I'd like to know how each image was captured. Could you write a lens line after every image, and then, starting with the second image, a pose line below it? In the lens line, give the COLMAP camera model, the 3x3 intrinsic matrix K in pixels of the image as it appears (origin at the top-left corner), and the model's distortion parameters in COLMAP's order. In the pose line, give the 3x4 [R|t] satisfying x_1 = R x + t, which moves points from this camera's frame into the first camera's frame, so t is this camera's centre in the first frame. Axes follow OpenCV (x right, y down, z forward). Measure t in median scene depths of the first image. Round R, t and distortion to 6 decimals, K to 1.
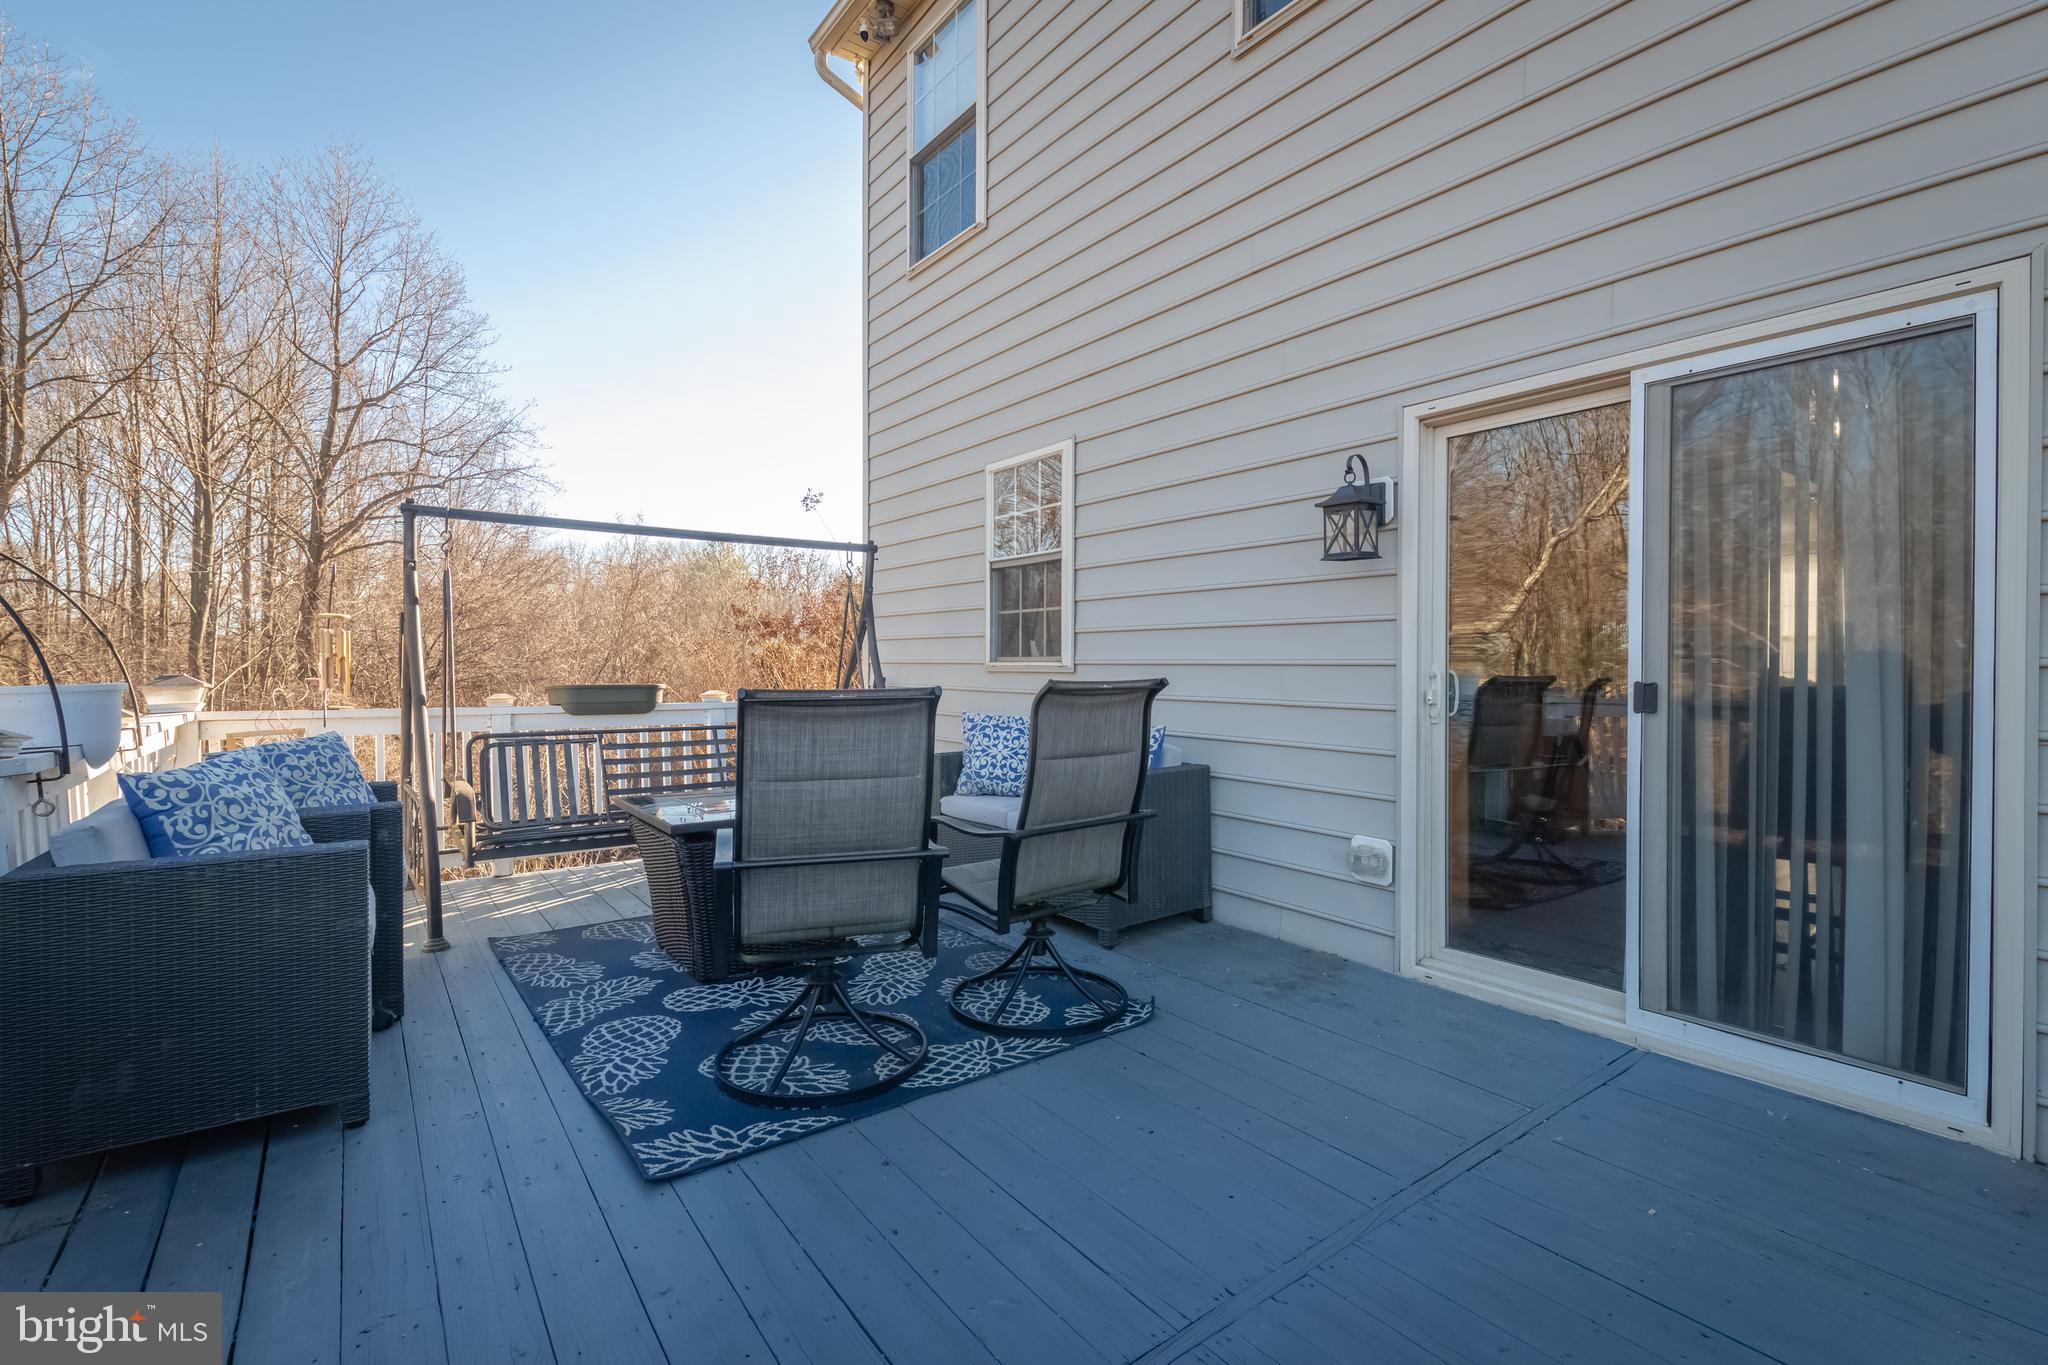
lens RADIAL K [[956.0, 0, 1043.1], [0, 956.0, 664.7], [0, 0, 1]] dist [0.012104, -0.006740]
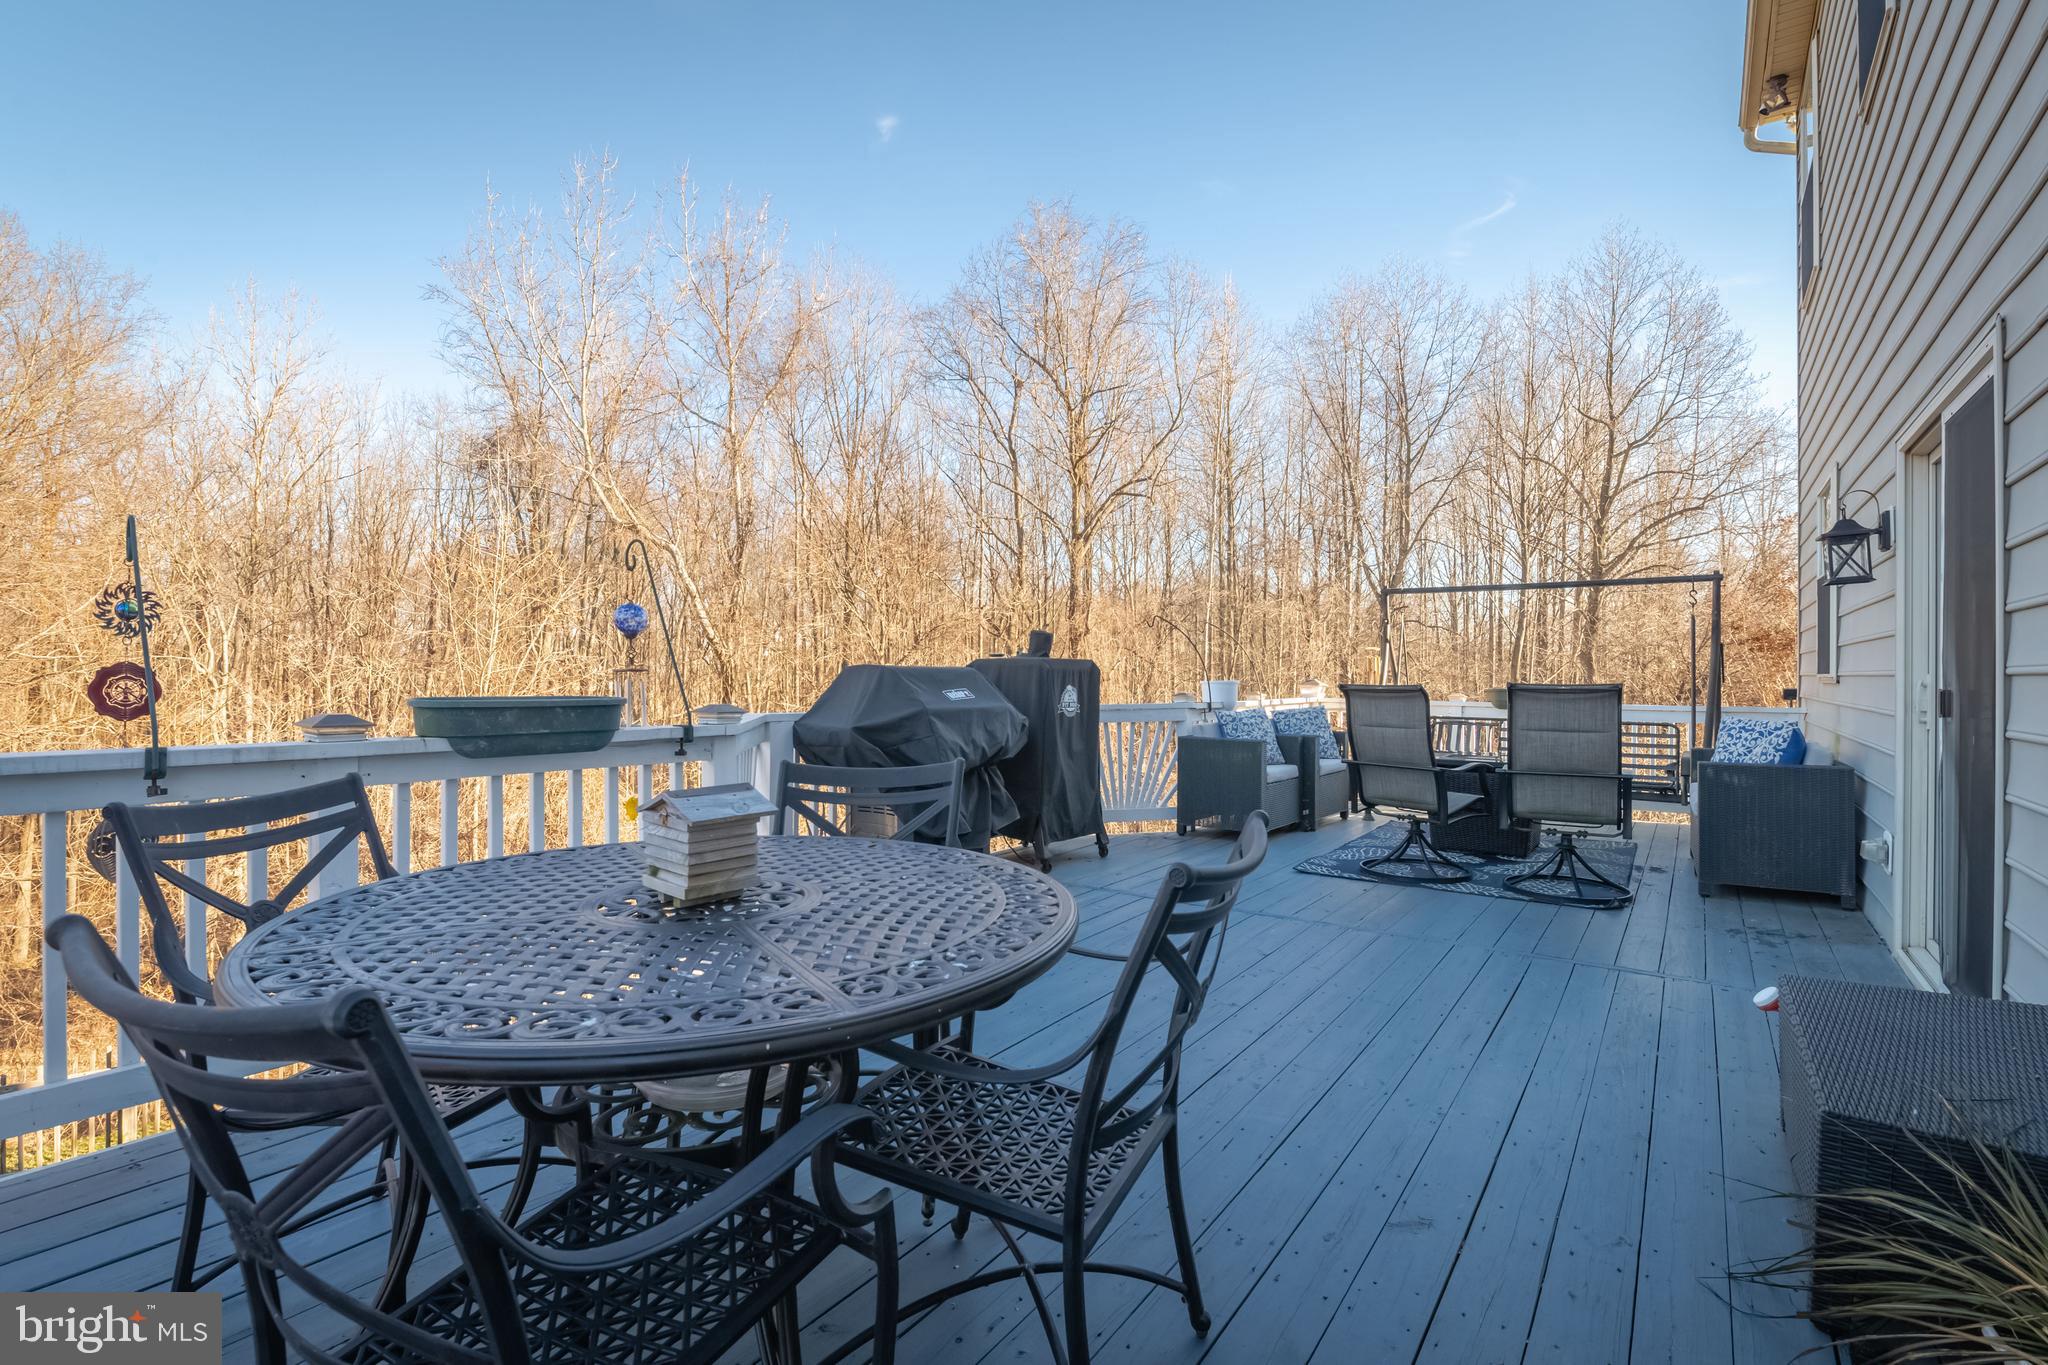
lens RADIAL K [[956.0, 0, 1023.7], [0, 956.0, 685.1], [0, 0, 1]] dist [0.012104, -0.006740]
pose [[0.317121, 0.012784, -0.948299, 0.171432], [-0.005903, 0.999916, 0.011506, 0.000762], [0.948367, 0.001949, 0.317170, -0.046801]]
